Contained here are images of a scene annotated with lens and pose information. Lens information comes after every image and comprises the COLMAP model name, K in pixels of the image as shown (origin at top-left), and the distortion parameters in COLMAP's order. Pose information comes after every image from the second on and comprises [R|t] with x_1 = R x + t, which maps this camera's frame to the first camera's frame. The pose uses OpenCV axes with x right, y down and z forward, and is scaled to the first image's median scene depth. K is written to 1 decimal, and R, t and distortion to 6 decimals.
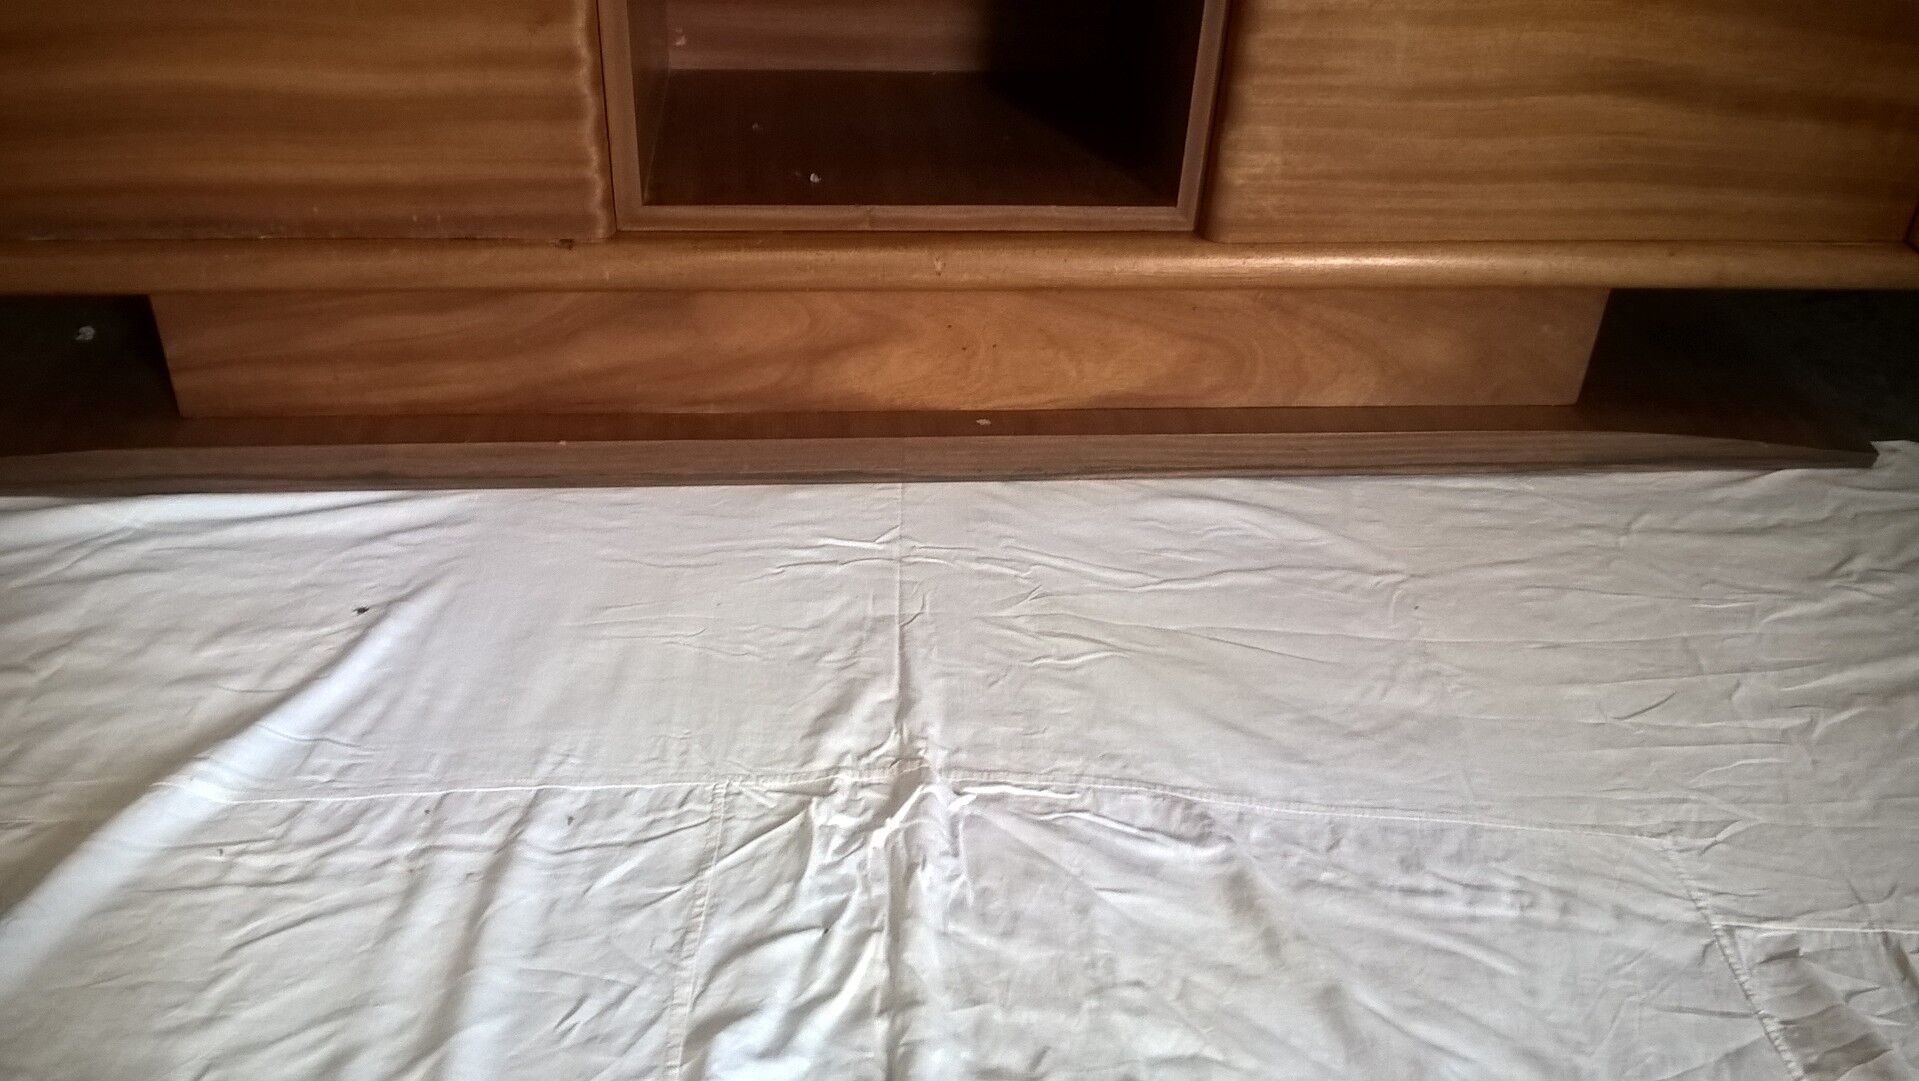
lens RADIAL K [[1539.8, 0, 959.5], [0, 1539.8, 540.5], [0, 0, 1]] dist [0.082535, -0.239084]
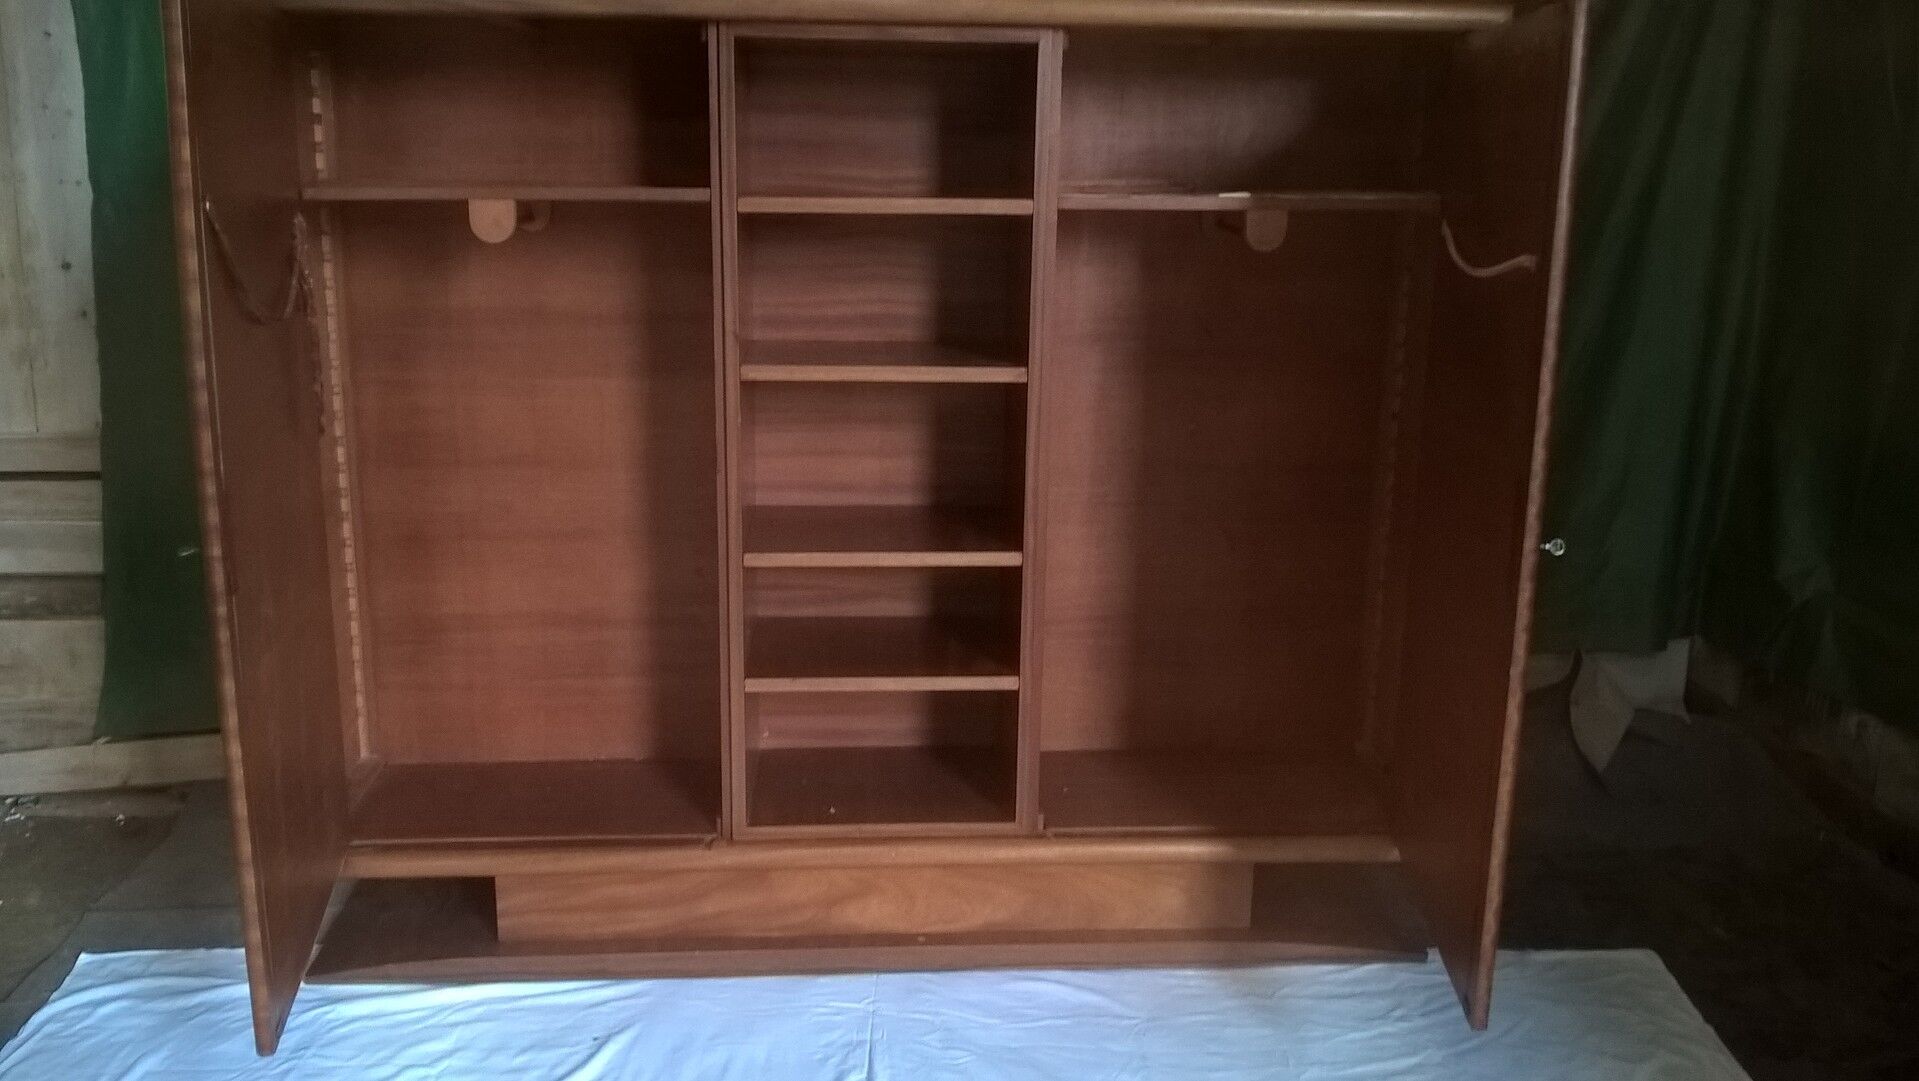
lens RADIAL K [[1539.8, 0, 959.5], [0, 1539.8, 540.5], [0, 0, 1]] dist [0.082535, -0.239084]
pose [[0.999382, -0.019832, -0.029010, 0.134288], [0.008186, 0.934201, -0.356654, 0.149809], [0.034175, 0.356196, 0.933786, -0.973264]]
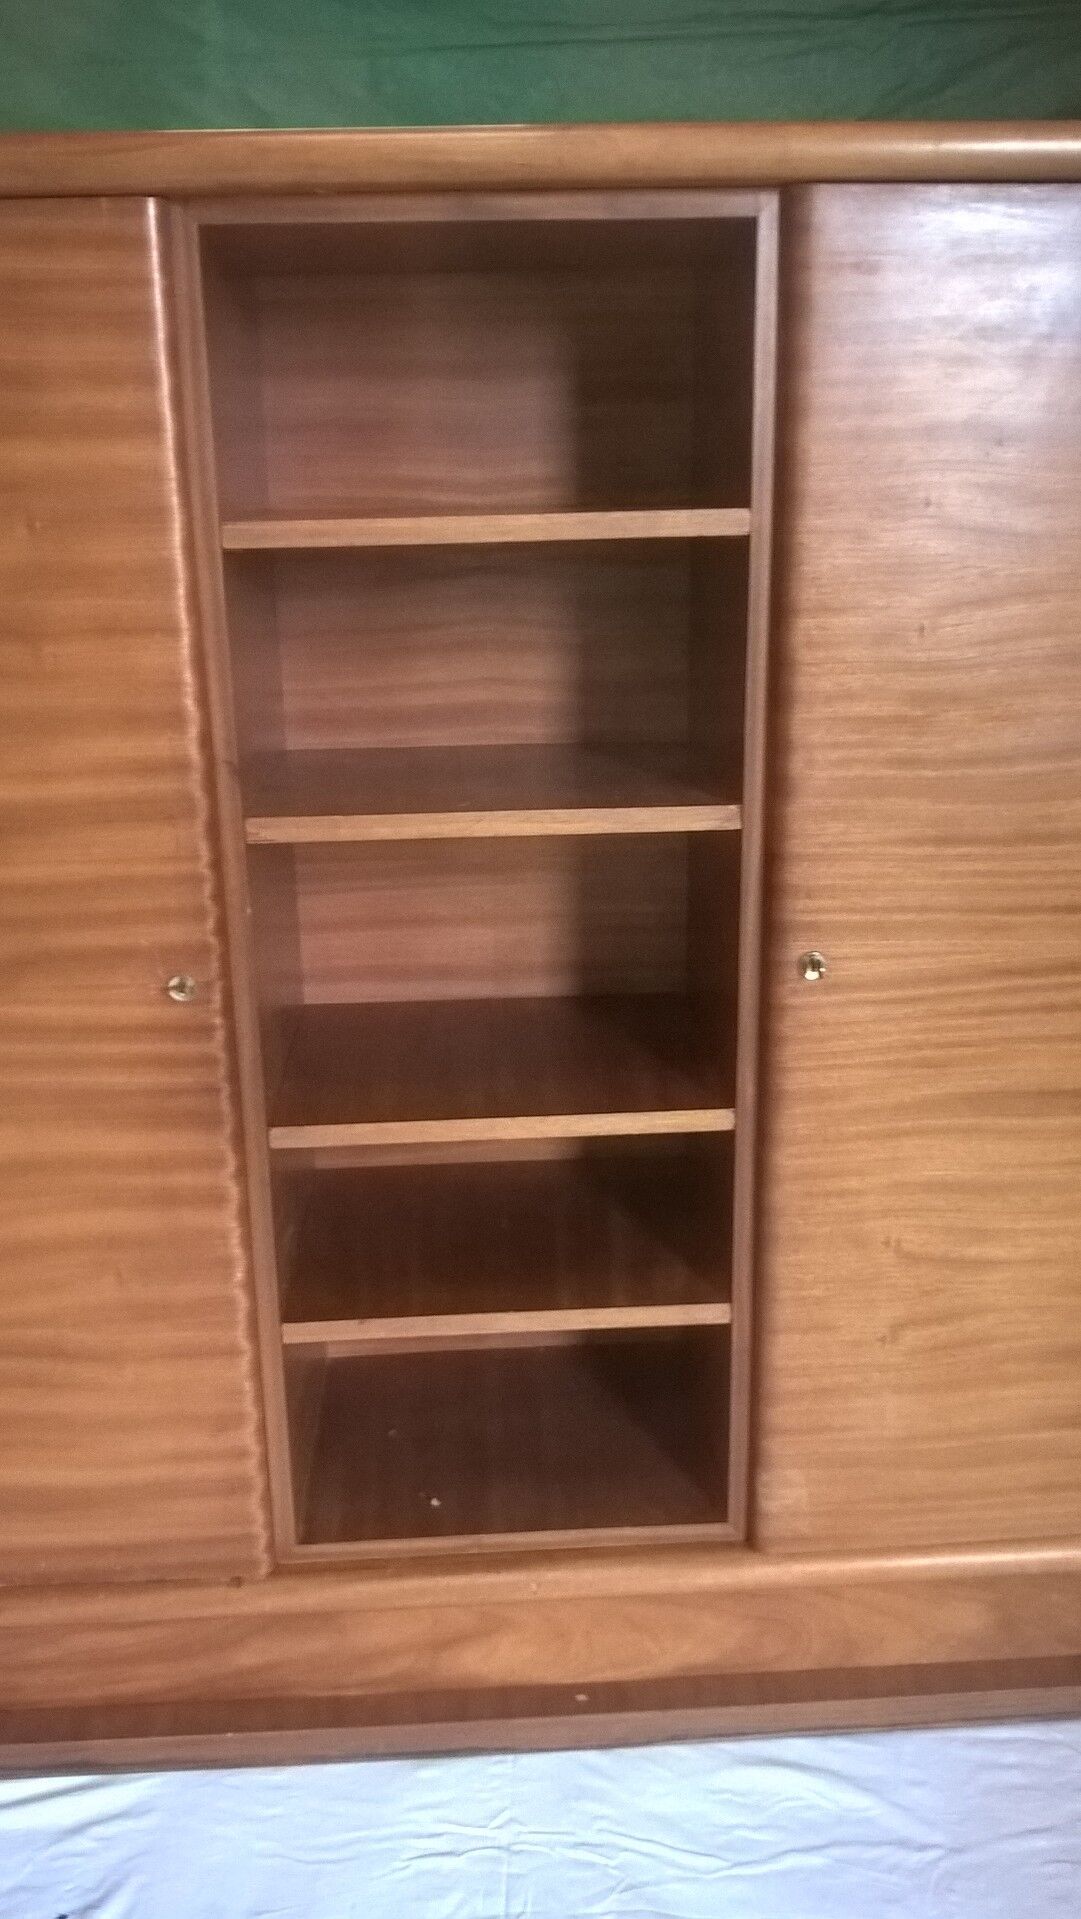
lens RADIAL K [[1550.1, 0, 568.6], [0, 1550.1, 965.6], [0, 0, 1]] dist [-0.006197, -0.041583]
pose [[0.997914, -0.044246, -0.047000, 0.092477], [0.028601, 0.955821, -0.292555, -0.286732], [0.057868, 0.290601, 0.955093, -0.313193]]
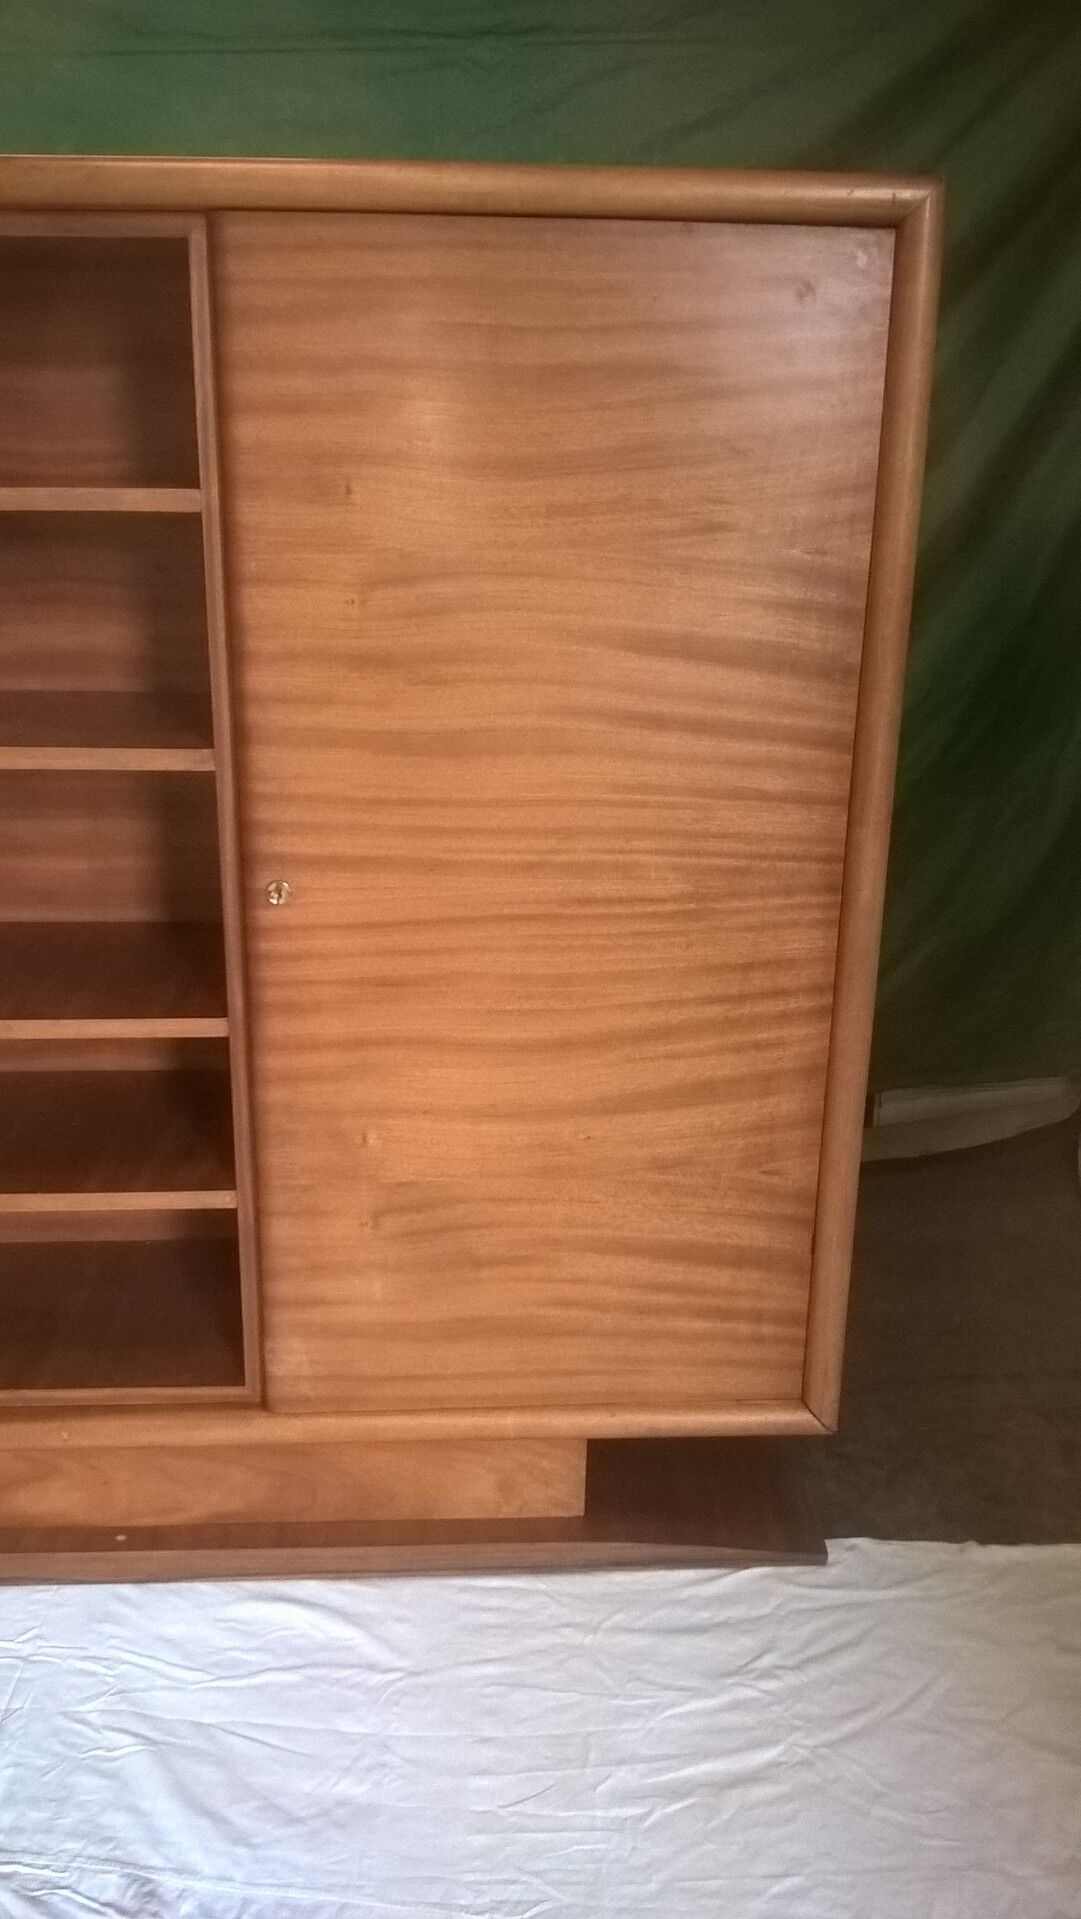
lens RADIAL K [[1550.1, 0, 568.6], [0, 1550.1, 965.6], [0, 0, 1]] dist [-0.006197, -0.041583]
pose [[0.999436, -0.009995, -0.032061, 0.485042], [0.000936, 0.962604, -0.270910, -0.205381], [0.033570, 0.270727, 0.962071, -0.439179]]
